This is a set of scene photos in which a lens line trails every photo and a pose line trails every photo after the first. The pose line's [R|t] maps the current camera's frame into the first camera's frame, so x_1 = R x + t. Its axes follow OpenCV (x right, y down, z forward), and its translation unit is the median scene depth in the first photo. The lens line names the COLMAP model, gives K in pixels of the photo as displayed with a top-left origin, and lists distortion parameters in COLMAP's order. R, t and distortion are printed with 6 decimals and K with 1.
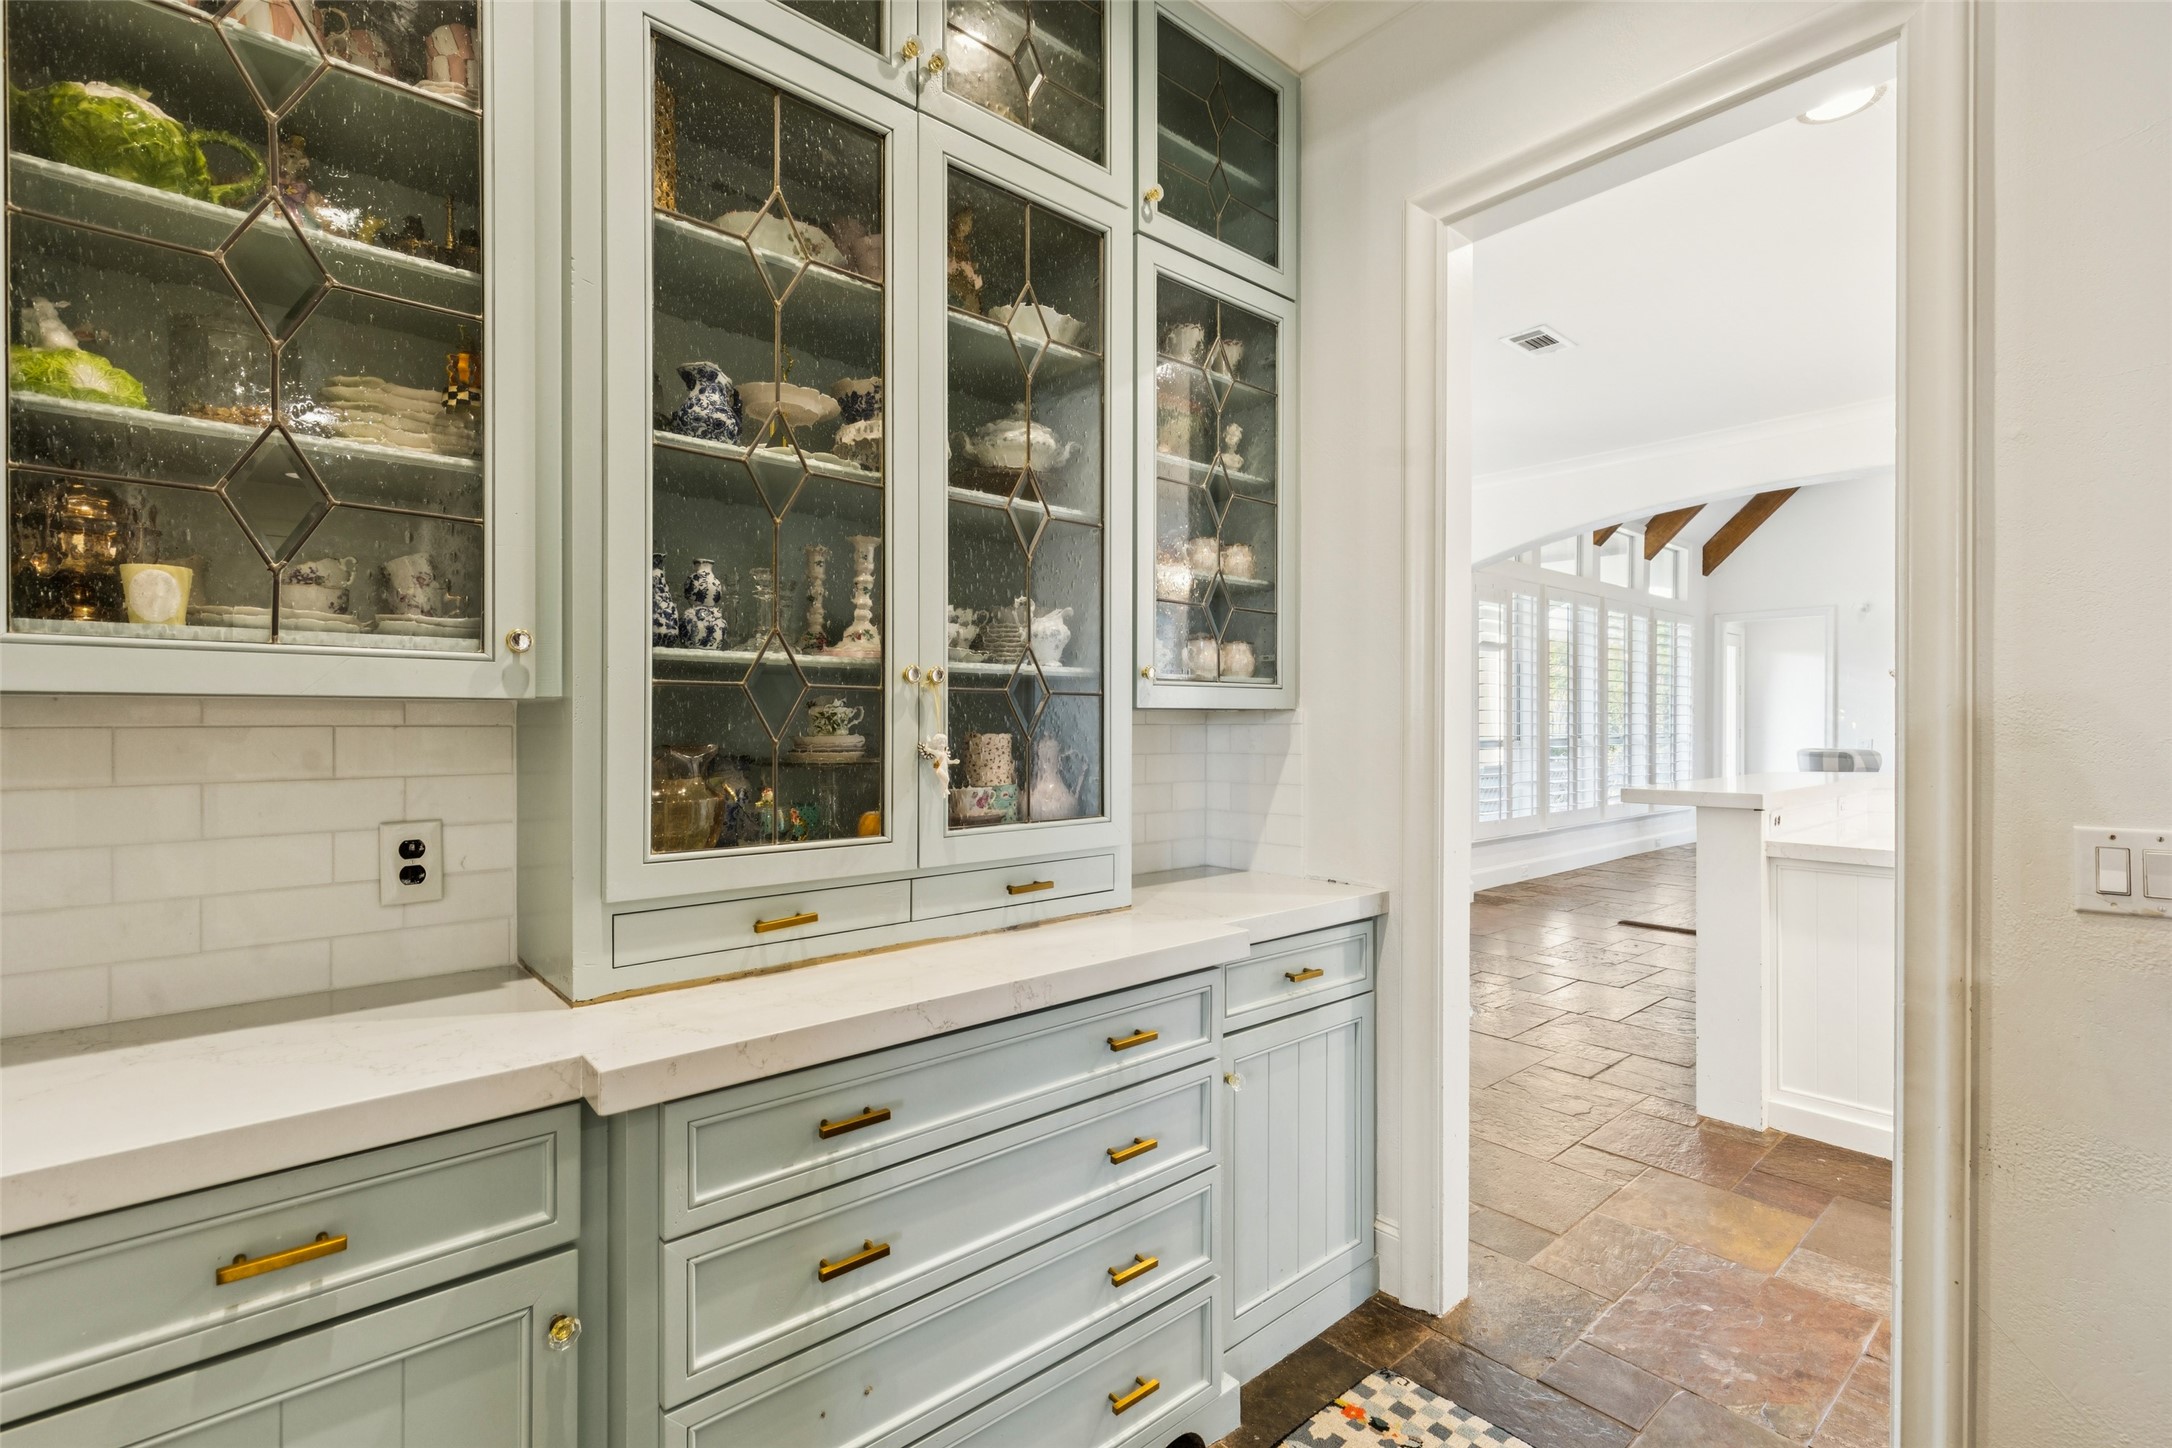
lens RADIAL K [[985.5, 0, 1086.0], [0, 985.5, 724.0], [0, 0, 1]] dist [-0.002145, -0.000254]
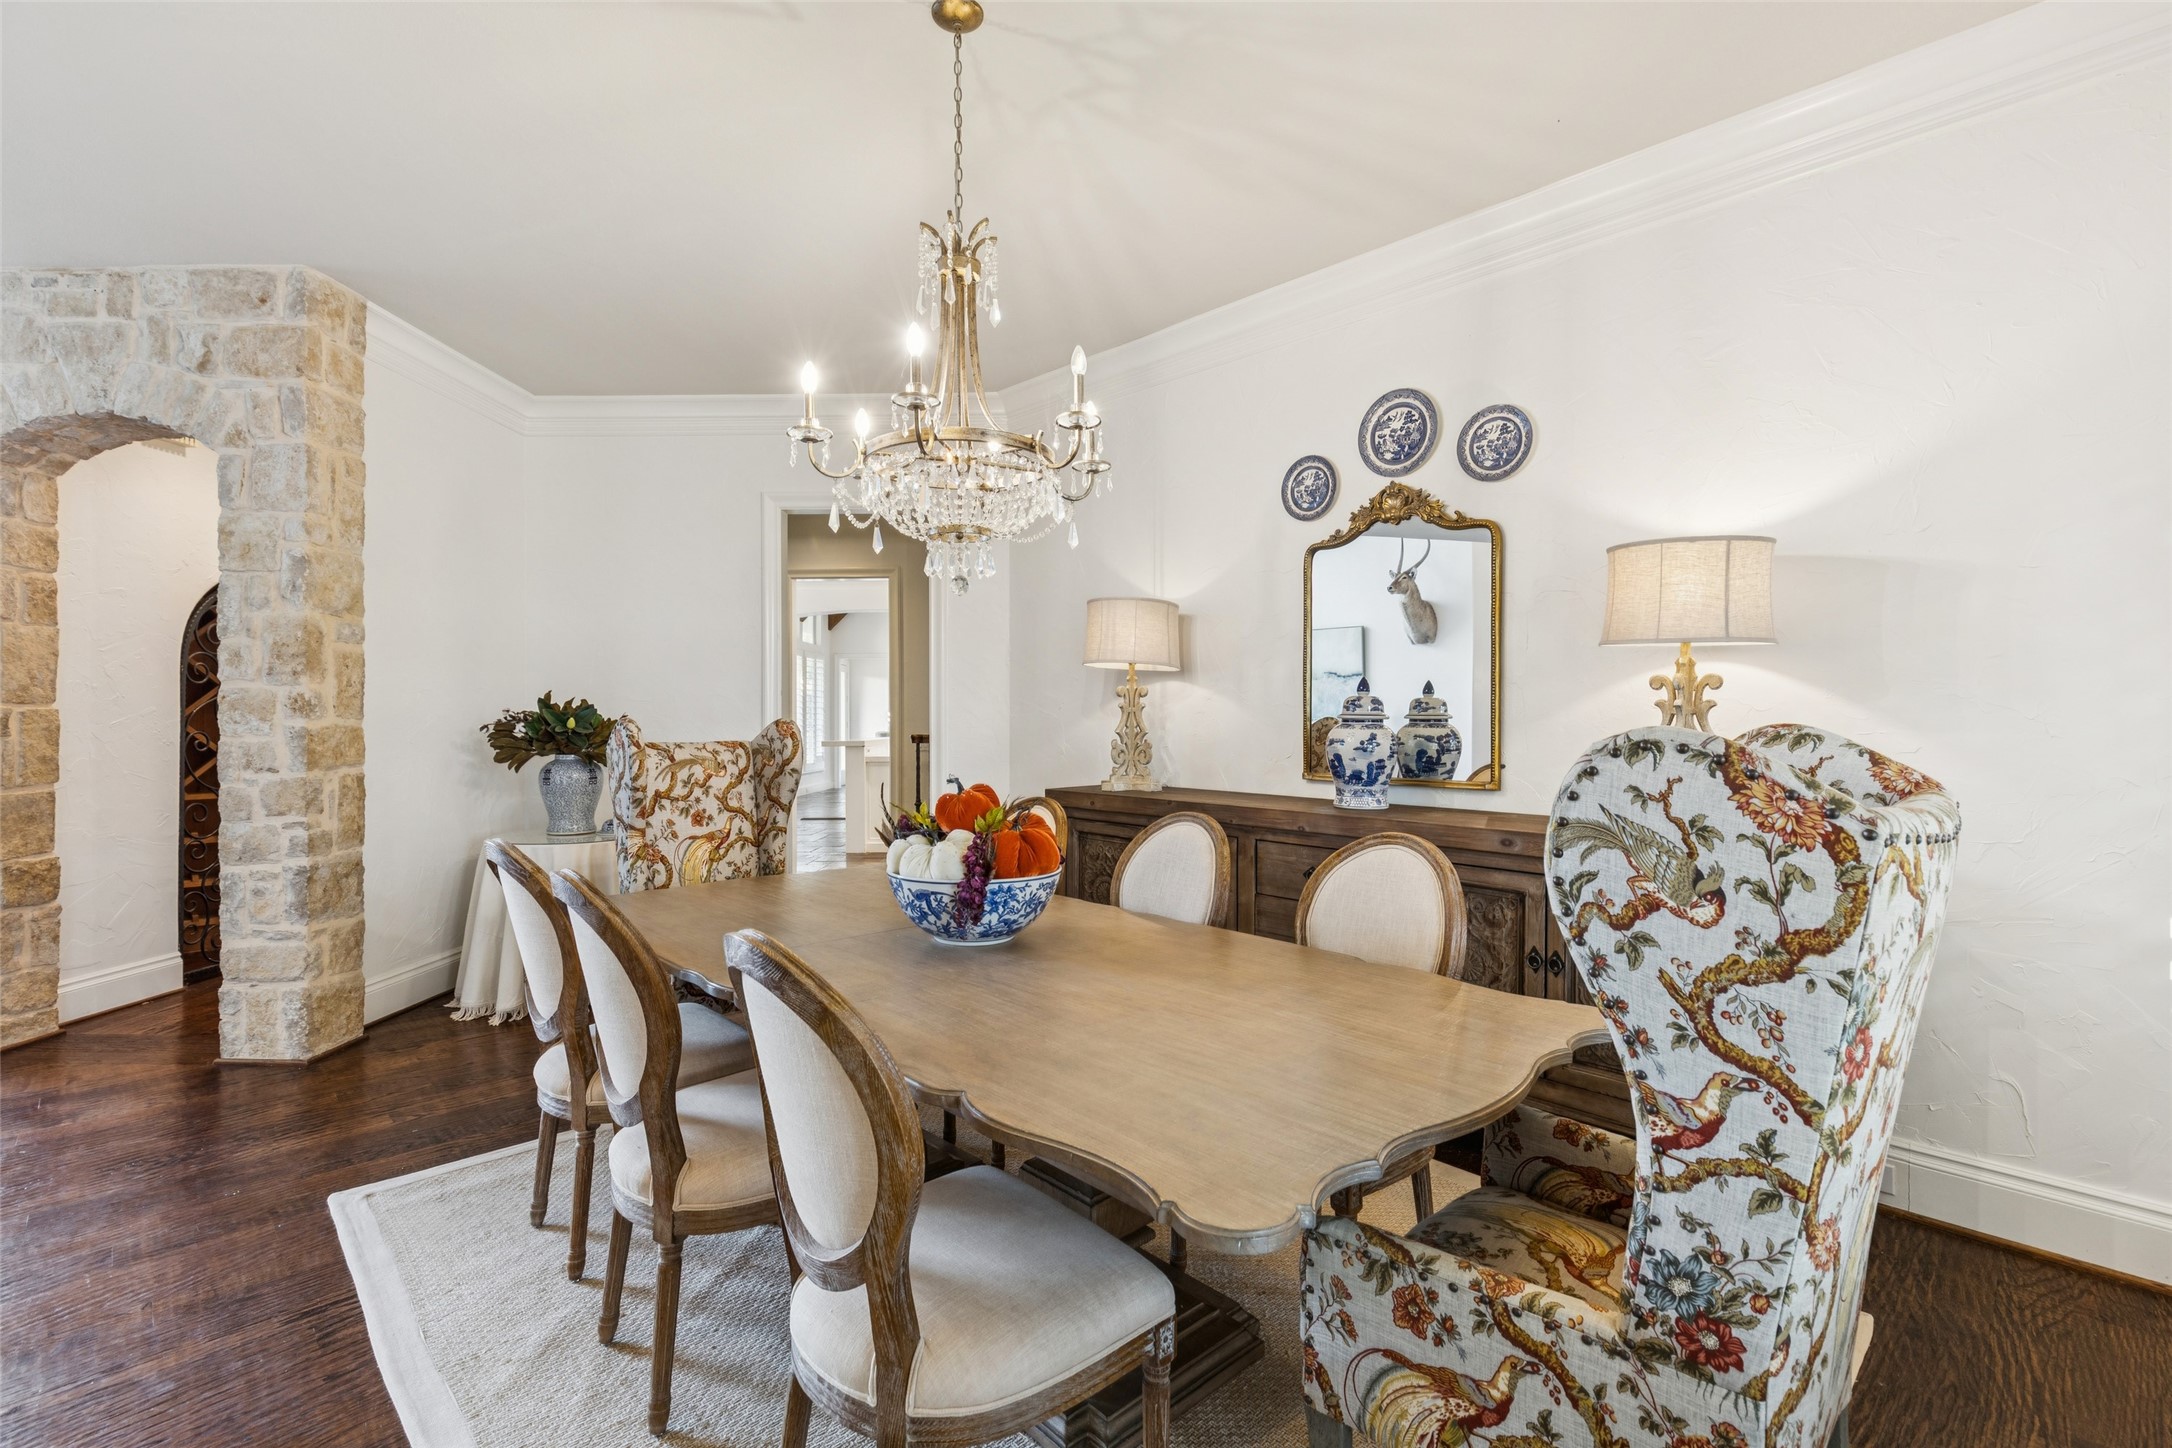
lens RADIAL K [[985.5, 0, 1086.0], [0, 985.5, 724.0], [0, 0, 1]] dist [-0.002145, -0.000254]
pose [[0.673685, -0.006817, 0.738988, -0.320152], [0.000033, 0.999958, 0.009194, -0.010136], [-0.739019, -0.006170, 0.673656, -0.453678]]
